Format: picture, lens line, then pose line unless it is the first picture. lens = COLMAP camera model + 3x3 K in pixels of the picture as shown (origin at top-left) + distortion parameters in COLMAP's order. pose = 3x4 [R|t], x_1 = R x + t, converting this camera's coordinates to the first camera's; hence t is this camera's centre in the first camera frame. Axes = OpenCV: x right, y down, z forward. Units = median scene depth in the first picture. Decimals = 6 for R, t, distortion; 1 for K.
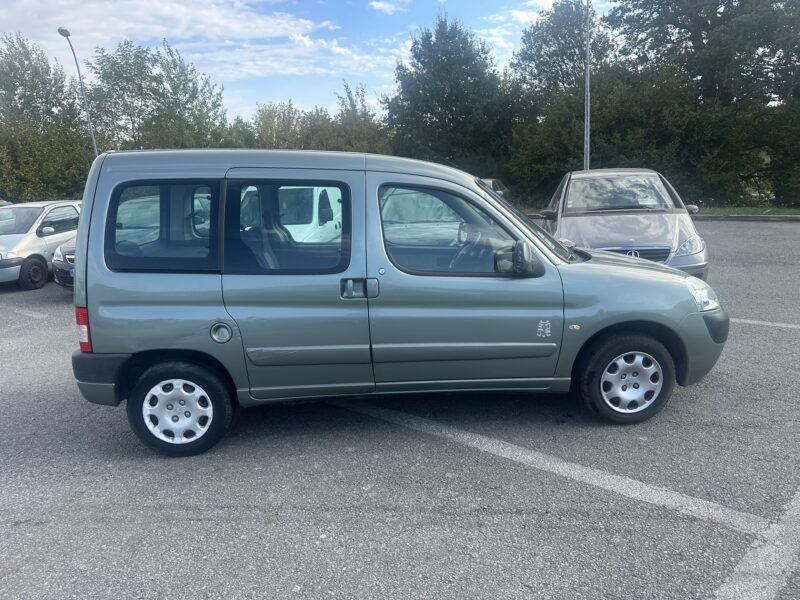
lens RADIAL K [[569.7, 0, 400.0], [0, 569.7, 300.0], [0, 0, 1]] dist [-0.029461, -0.004171]
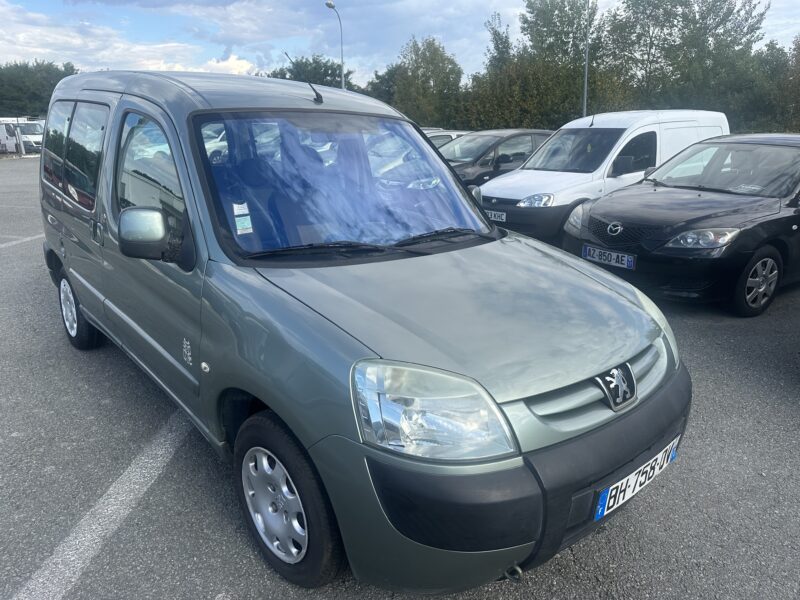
lens RADIAL K [[569.7, 0, 400.0], [0, 569.7, 300.0], [0, 0, 1]] dist [-0.029461, -0.004171]
pose [[0.576302, 0.276691, -0.768972, 0.123550], [-0.194031, 0.960362, 0.200142, -0.026853], [0.793869, 0.033862, 0.607145, 0.111402]]
